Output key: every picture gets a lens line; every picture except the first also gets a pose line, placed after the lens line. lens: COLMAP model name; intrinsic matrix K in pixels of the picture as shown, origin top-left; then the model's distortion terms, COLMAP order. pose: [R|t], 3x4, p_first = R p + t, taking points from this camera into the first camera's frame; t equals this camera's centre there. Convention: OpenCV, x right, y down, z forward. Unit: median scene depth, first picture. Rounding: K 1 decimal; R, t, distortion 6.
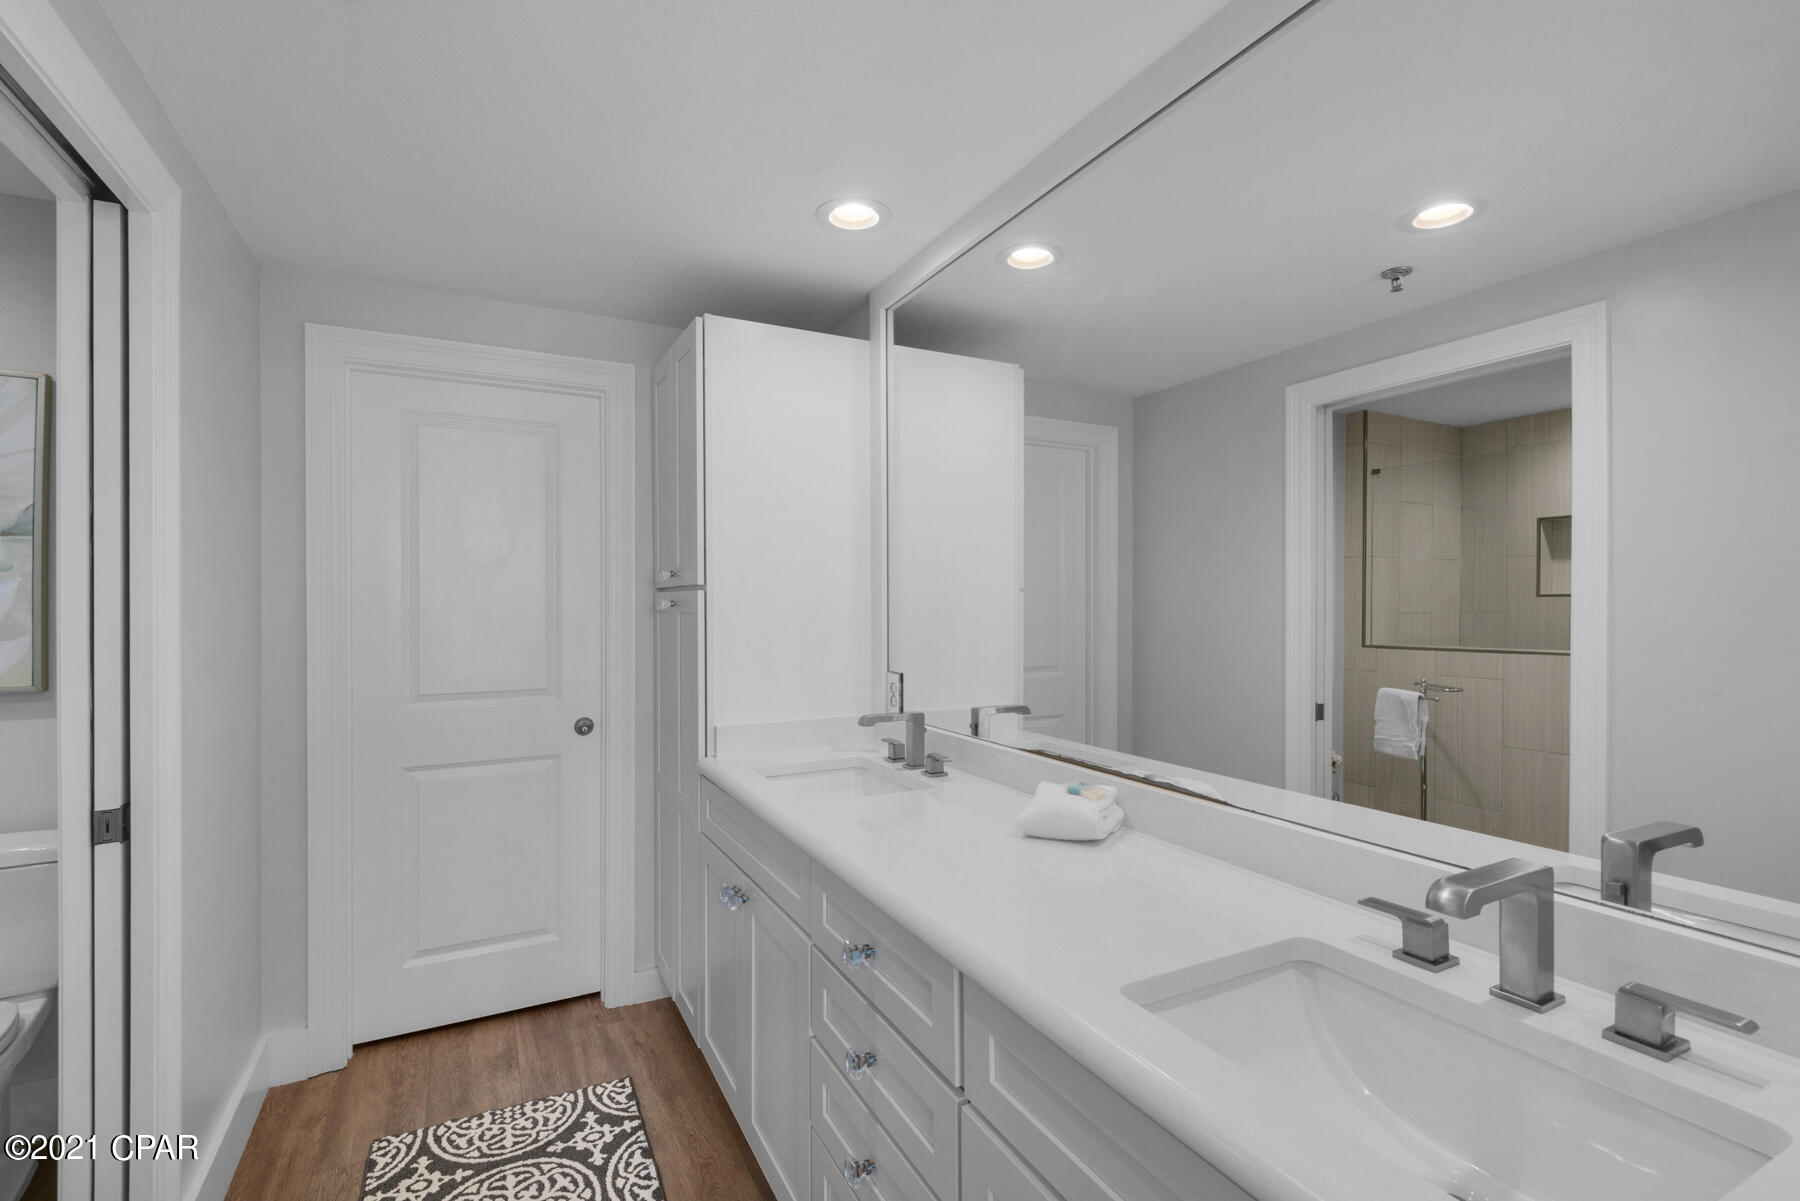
lens RADIAL K [[823.6, 0, 903.2], [0, 823.6, 601.2], [0, 0, 1]] dist [0.021497, -0.009310]
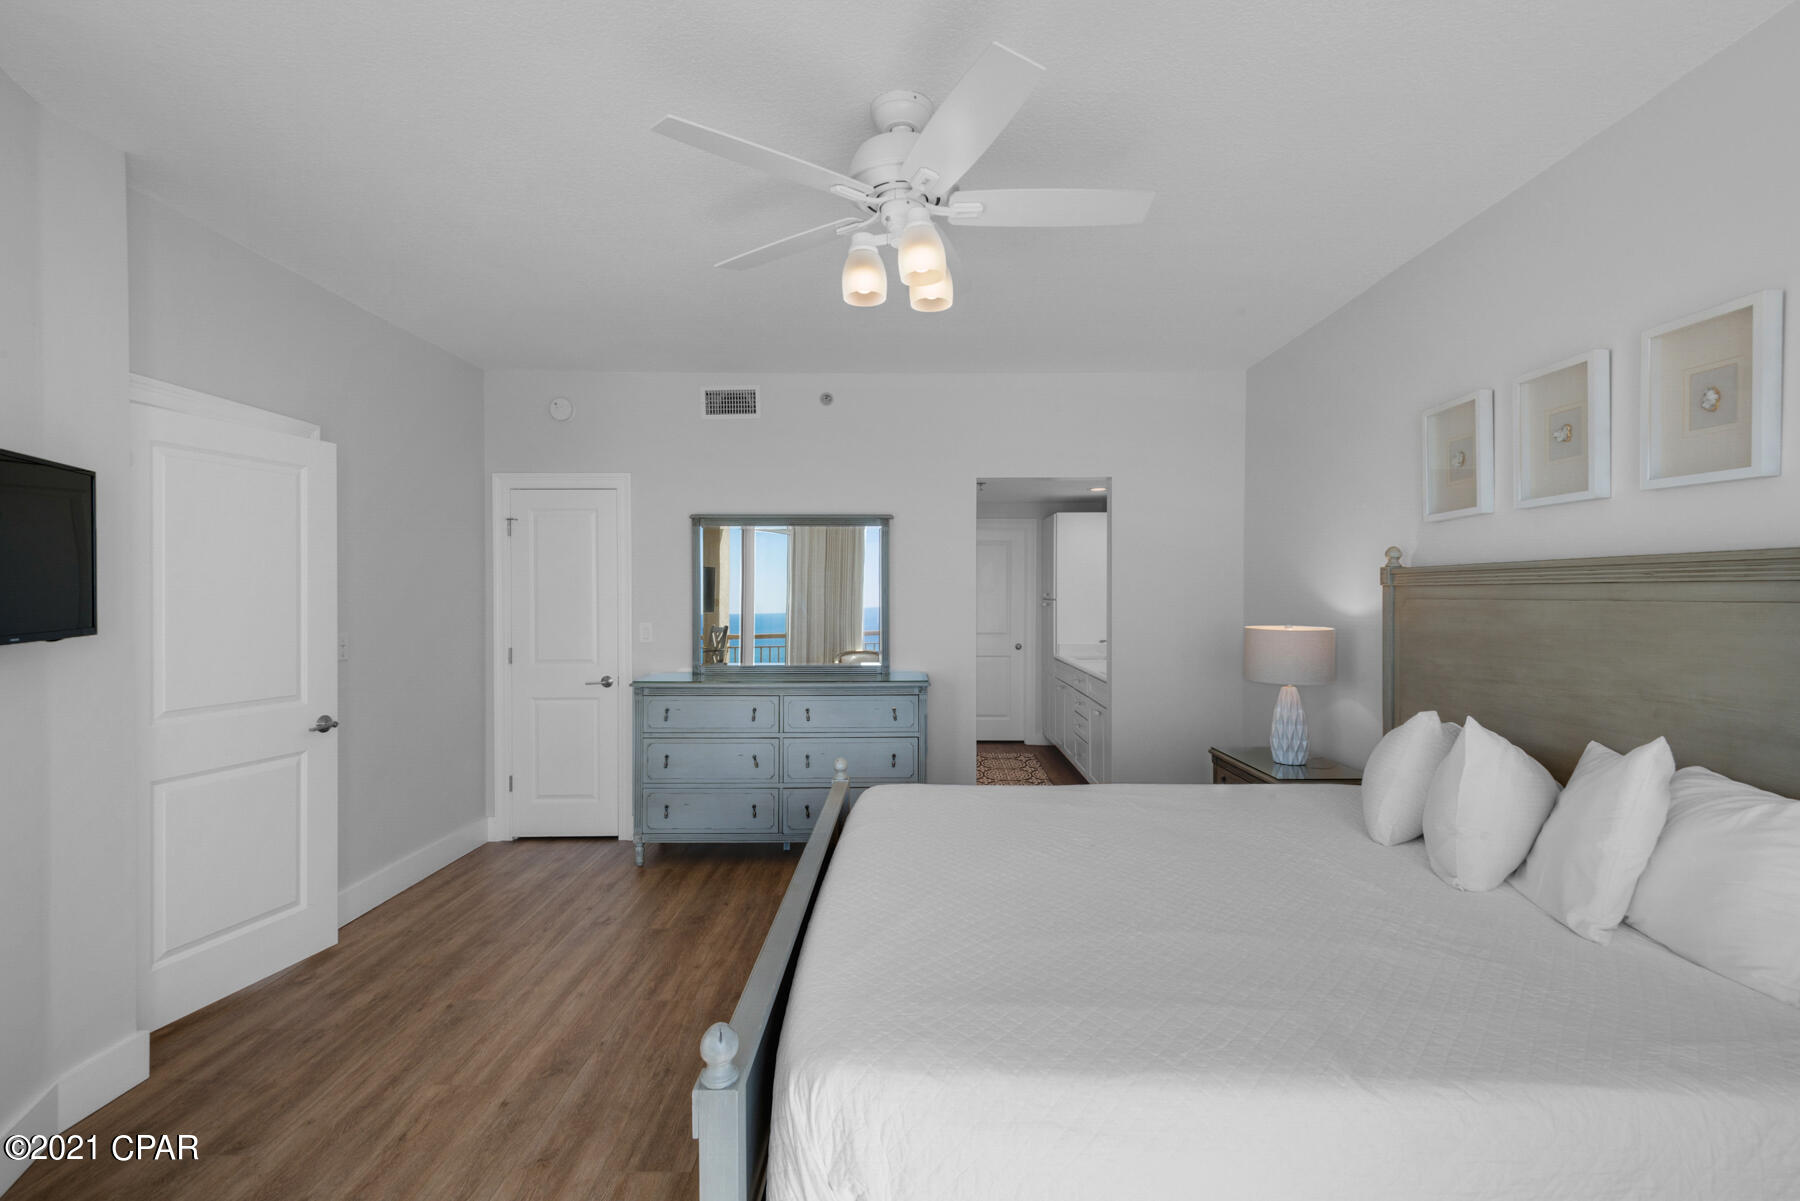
lens RADIAL K [[823.6, 0, 901.3], [0, 823.6, 593.0], [0, 0, 1]] dist [0.021497, -0.009310]
pose [[0.881288, -0.001079, -0.472578, 0.672820], [0.003936, 0.999979, 0.005057, -0.055899], [0.472563, -0.006317, 0.881274, -1.898133]]
